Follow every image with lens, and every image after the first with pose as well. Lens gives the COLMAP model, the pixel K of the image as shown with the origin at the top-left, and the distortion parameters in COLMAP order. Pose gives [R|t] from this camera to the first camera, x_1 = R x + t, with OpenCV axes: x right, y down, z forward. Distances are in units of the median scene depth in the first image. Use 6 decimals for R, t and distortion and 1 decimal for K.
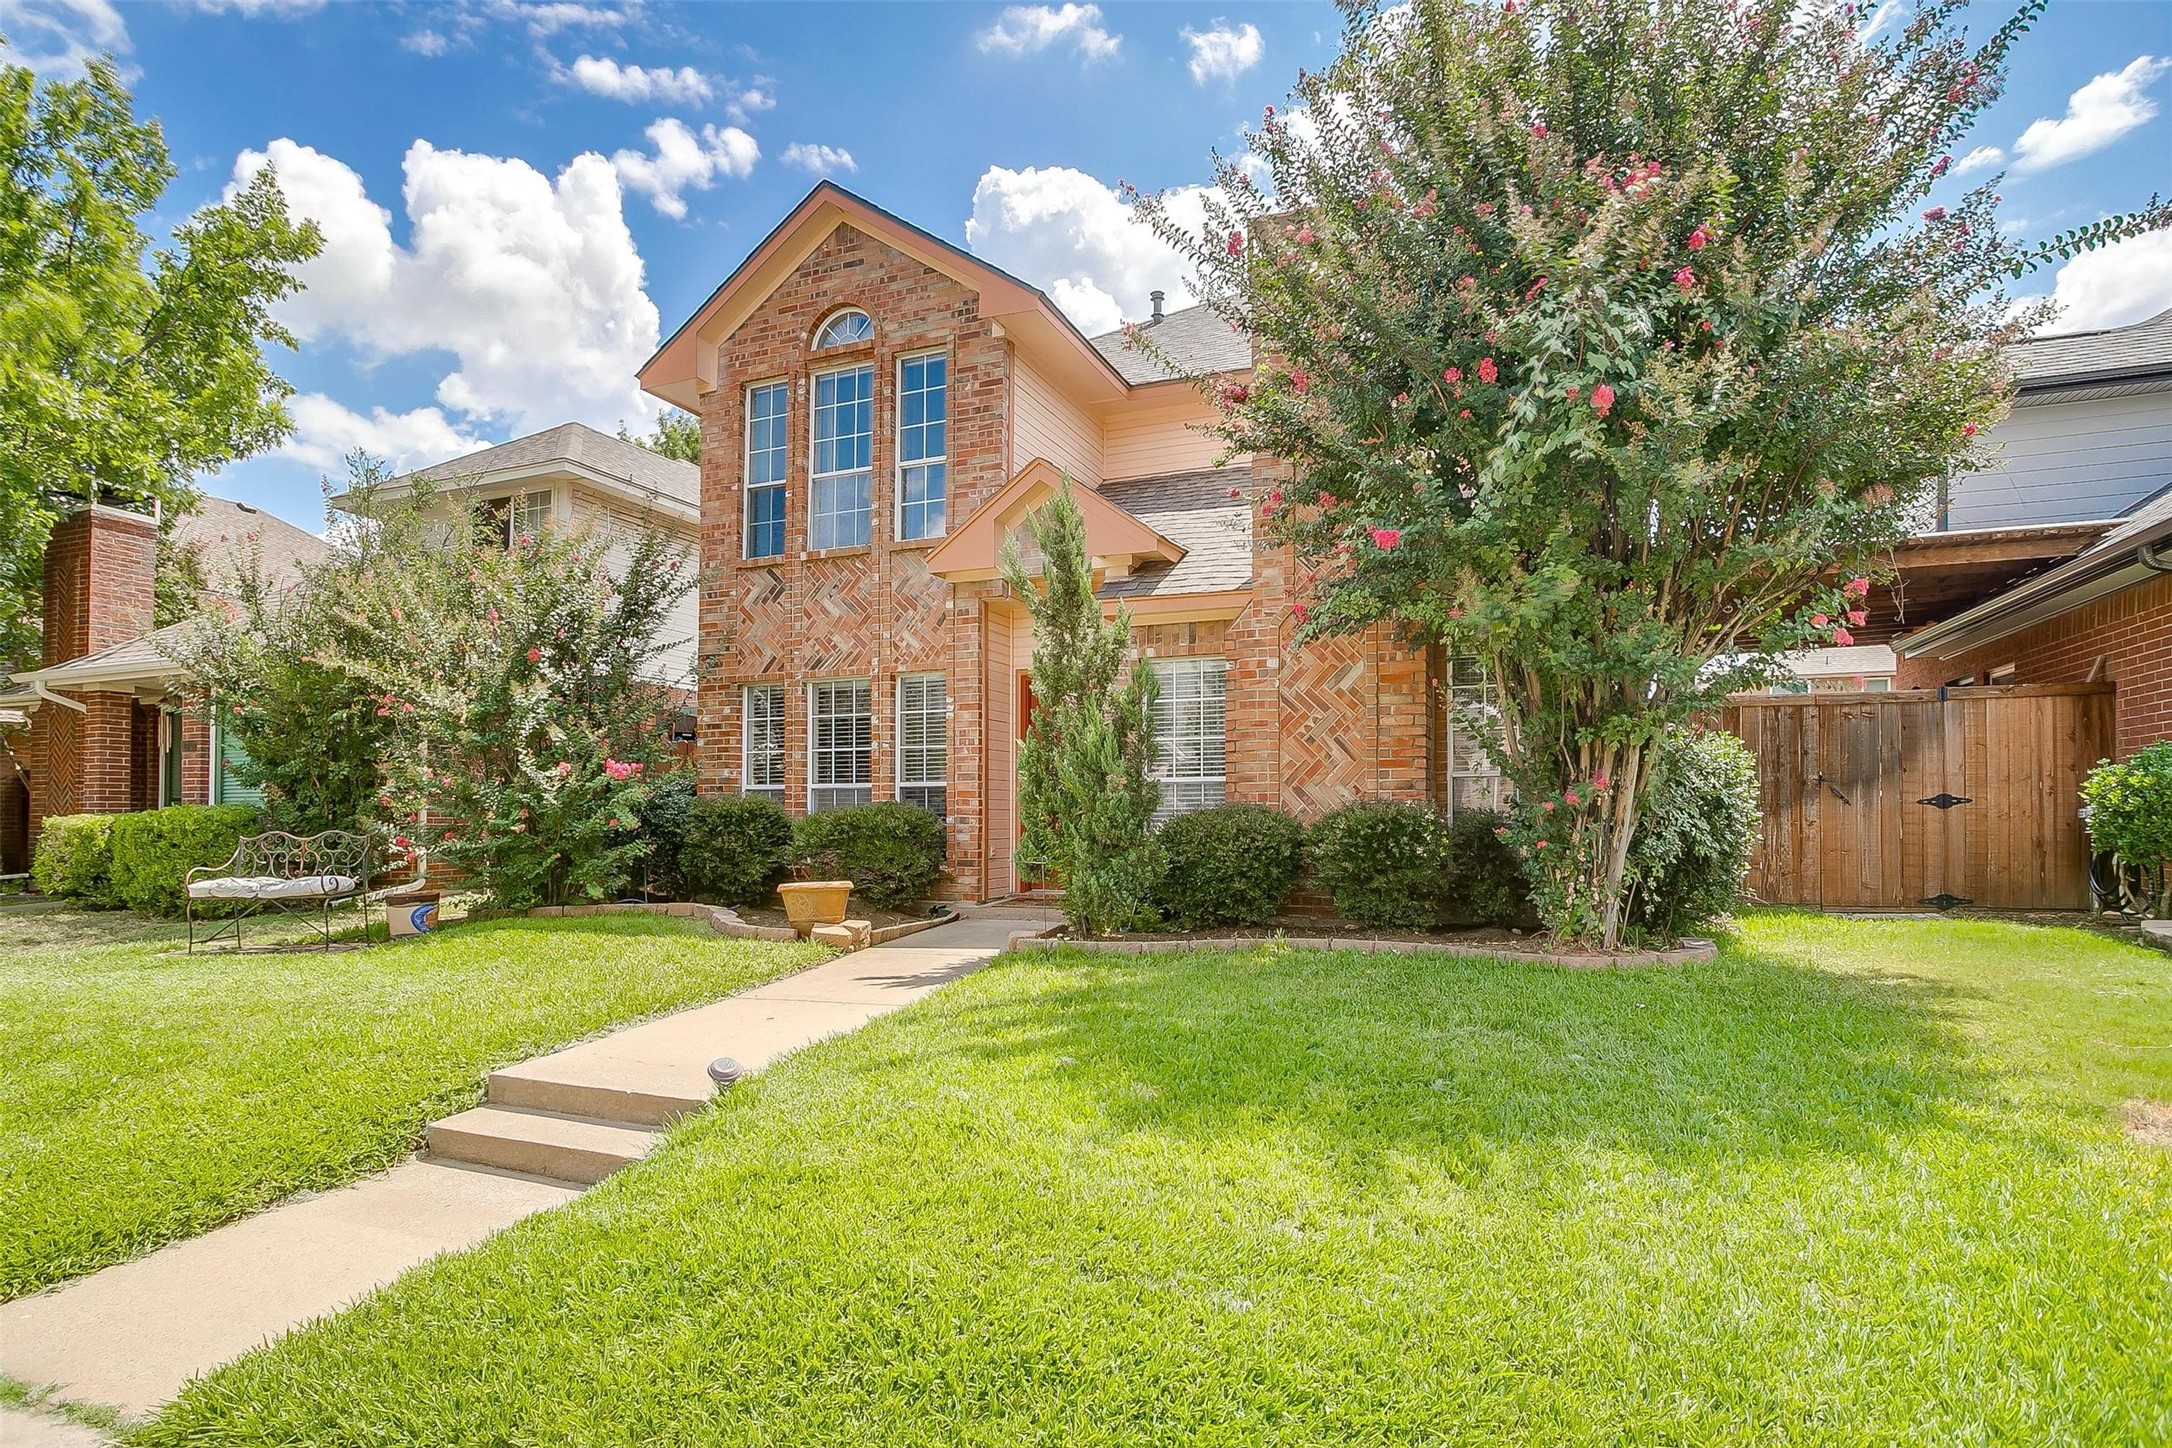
lens RADIAL K [[1044.0, 0, 1088.8], [0, 1044.0, 734.6], [0, 0, 1]] dist [-0.049528, 0.020847]
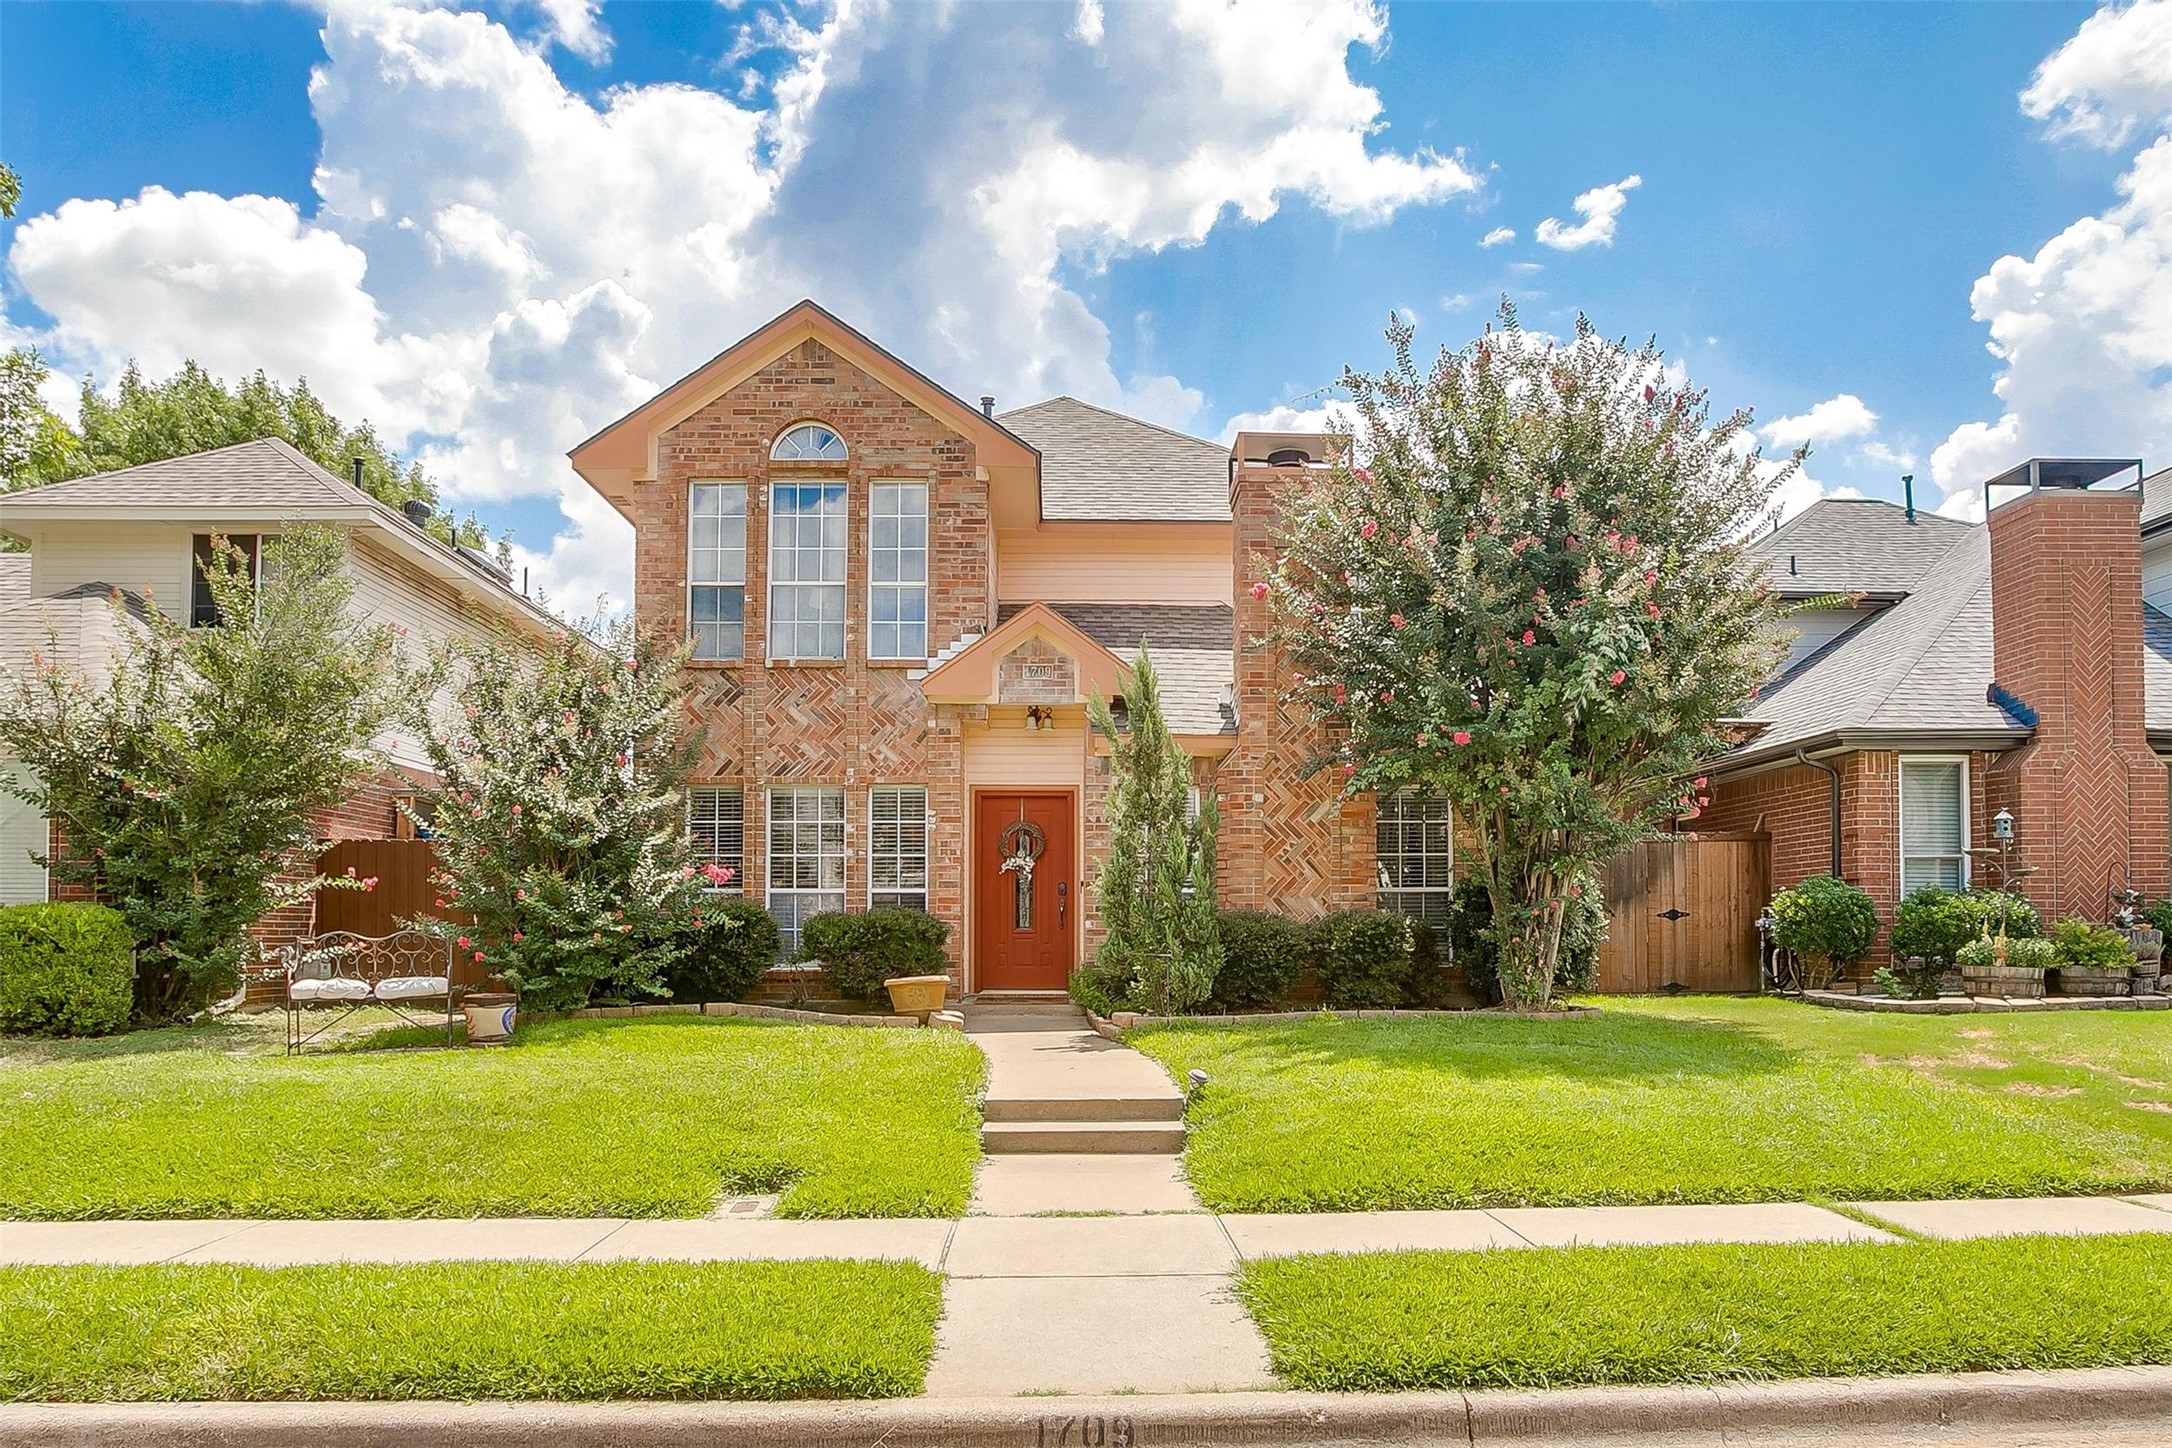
lens RADIAL K [[1326.8, 0, 1029.0], [0, 1326.8, 780.9], [0, 0, 1]] dist [-0.040177, 0.000667]
pose [[0.938180, 0.043851, 0.343358, -0.501158], [-0.031411, 0.998636, -0.041712, -0.011646], [-0.344719, 0.028348, 0.938278, -0.310767]]
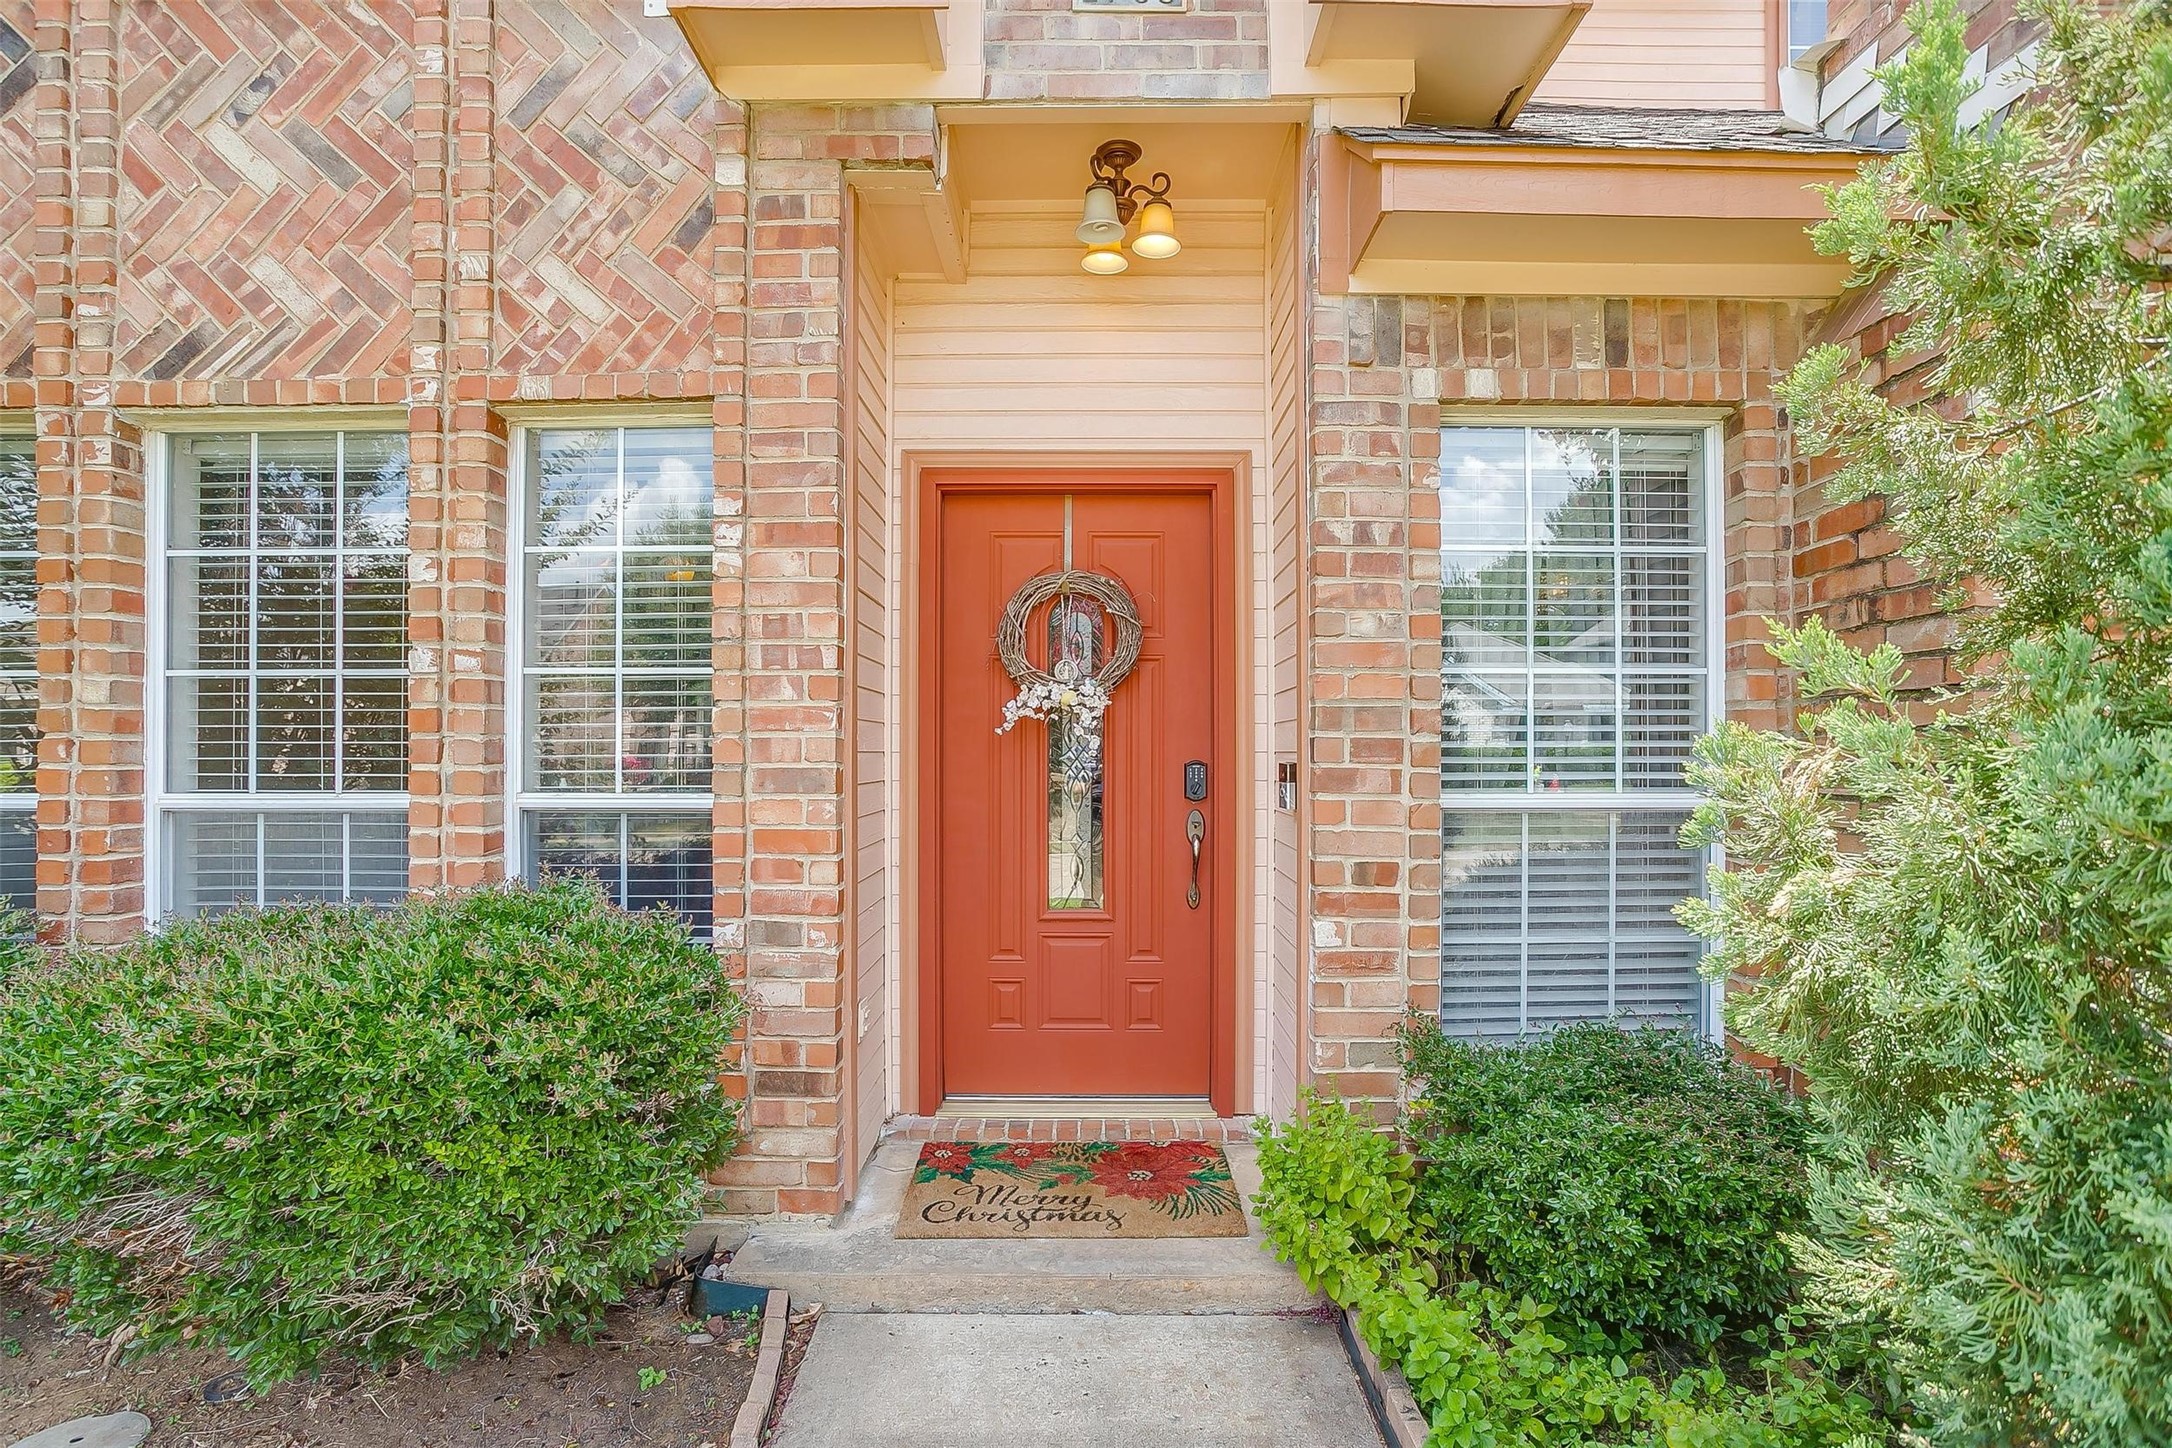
lens RADIAL K [[1044.0, 0, 1088.8], [0, 1044.0, 734.6], [0, 0, 1]] dist [-0.049528, 0.020847]
pose [[0.929409, 0.012070, 0.368853, -0.142708], [-0.030959, 0.998492, 0.045334, 0.012283], [-0.367750, -0.053553, 0.928381, 0.689398]]
